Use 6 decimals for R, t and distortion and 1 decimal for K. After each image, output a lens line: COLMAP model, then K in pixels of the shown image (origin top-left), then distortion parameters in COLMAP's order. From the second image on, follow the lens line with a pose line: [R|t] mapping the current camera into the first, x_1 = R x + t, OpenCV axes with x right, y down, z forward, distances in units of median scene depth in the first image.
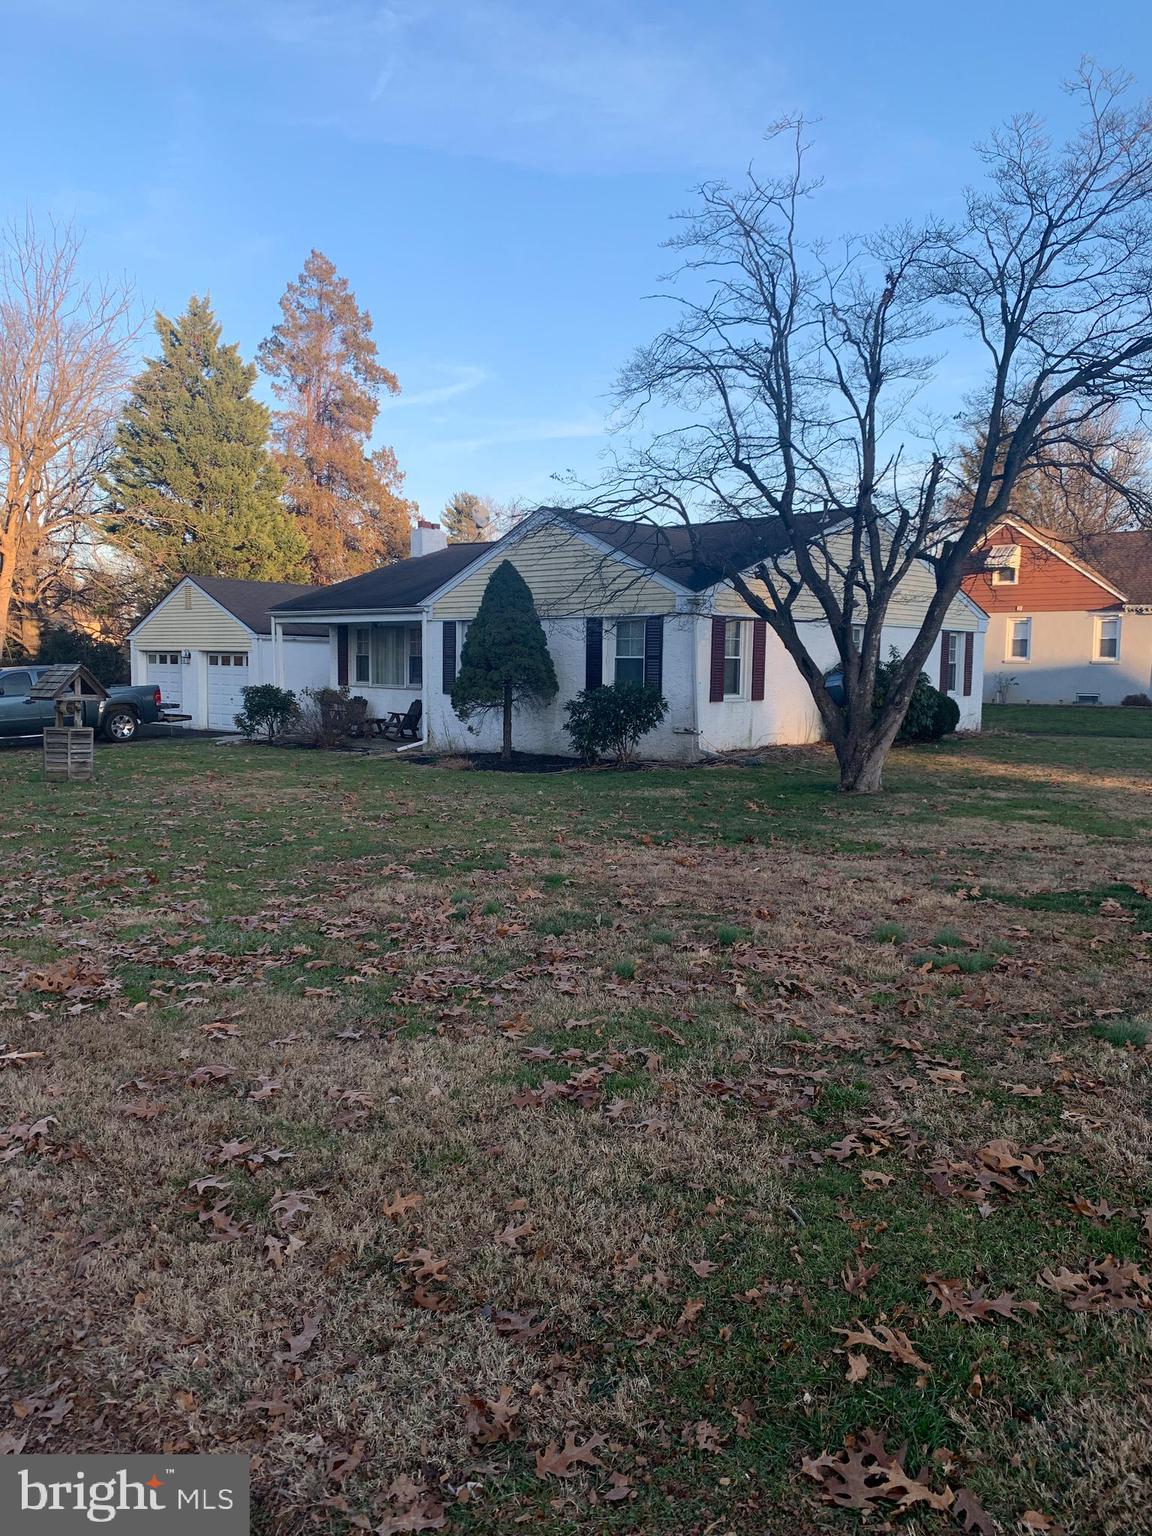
lens RADIAL K [[1184.8, 0, 576.0], [0, 1184.8, 768.0], [0, 0, 1]] dist [-0.005138, 0.006378]
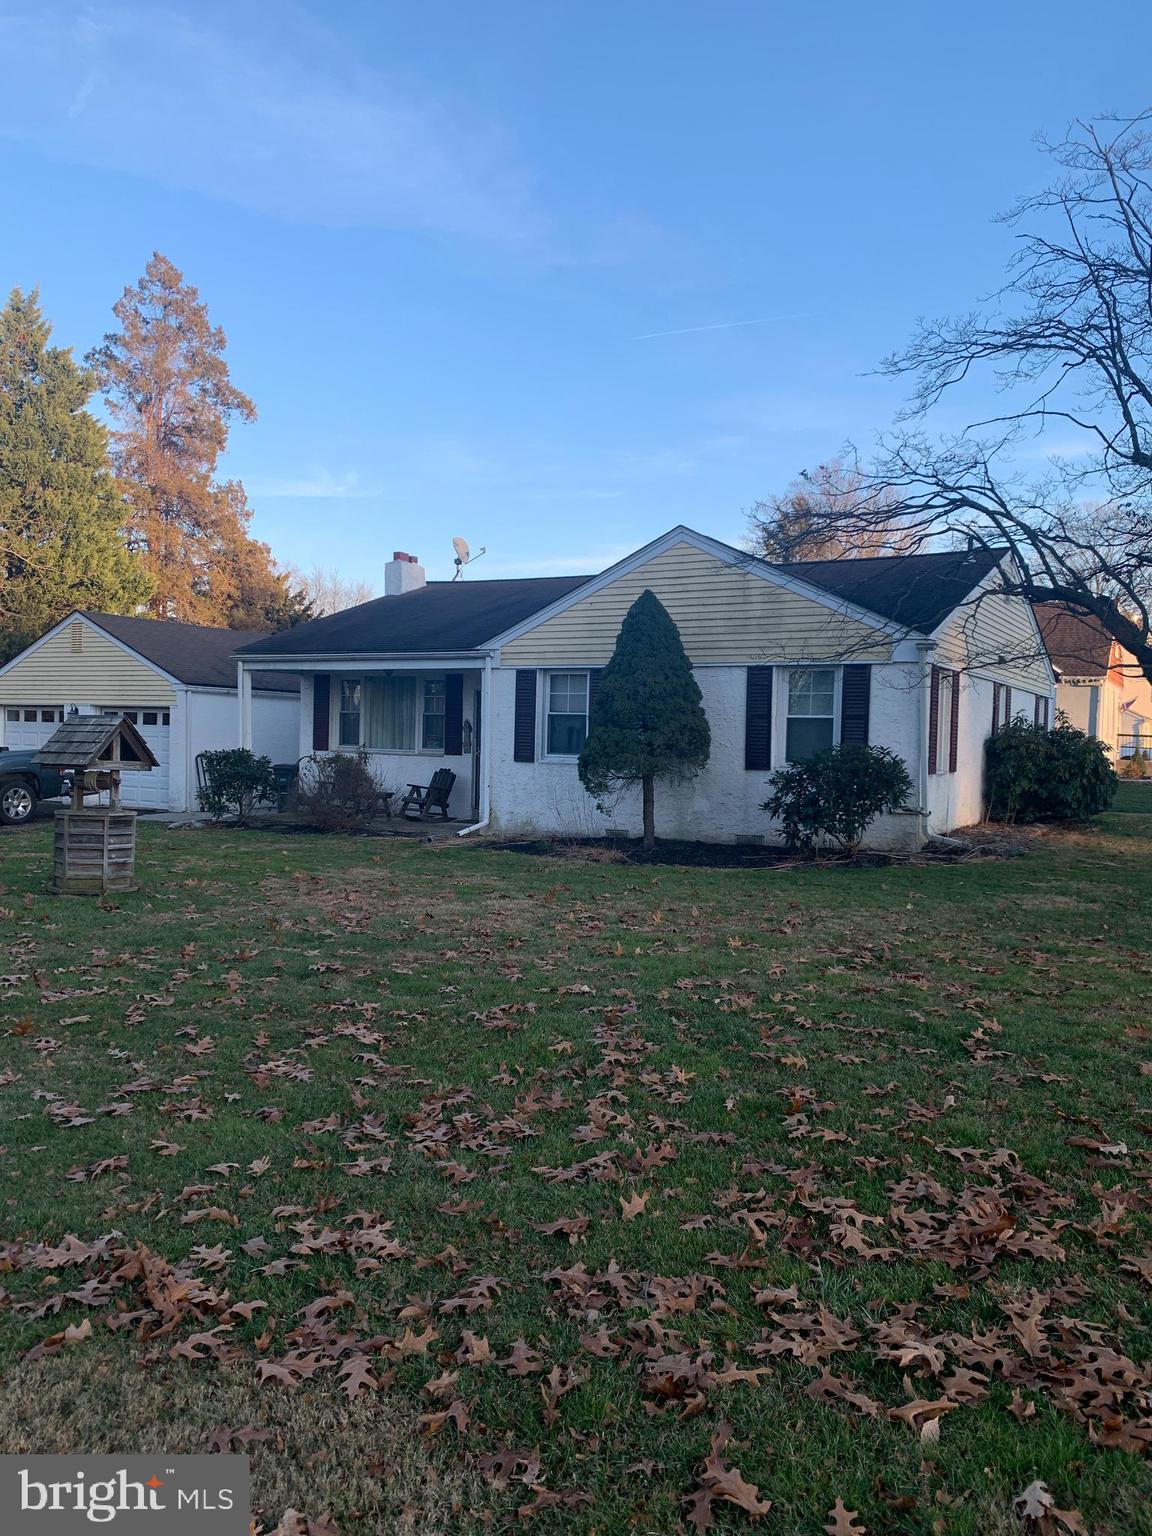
lens RADIAL K [[1184.8, 0, 576.0], [0, 1184.8, 768.0], [0, 0, 1]] dist [-0.005138, 0.006378]
pose [[0.975585, 0.003761, 0.219591, -0.171825], [0.008860, 0.998365, -0.056461, -0.010035], [-0.219445, 0.057028, 0.973957, 0.162241]]
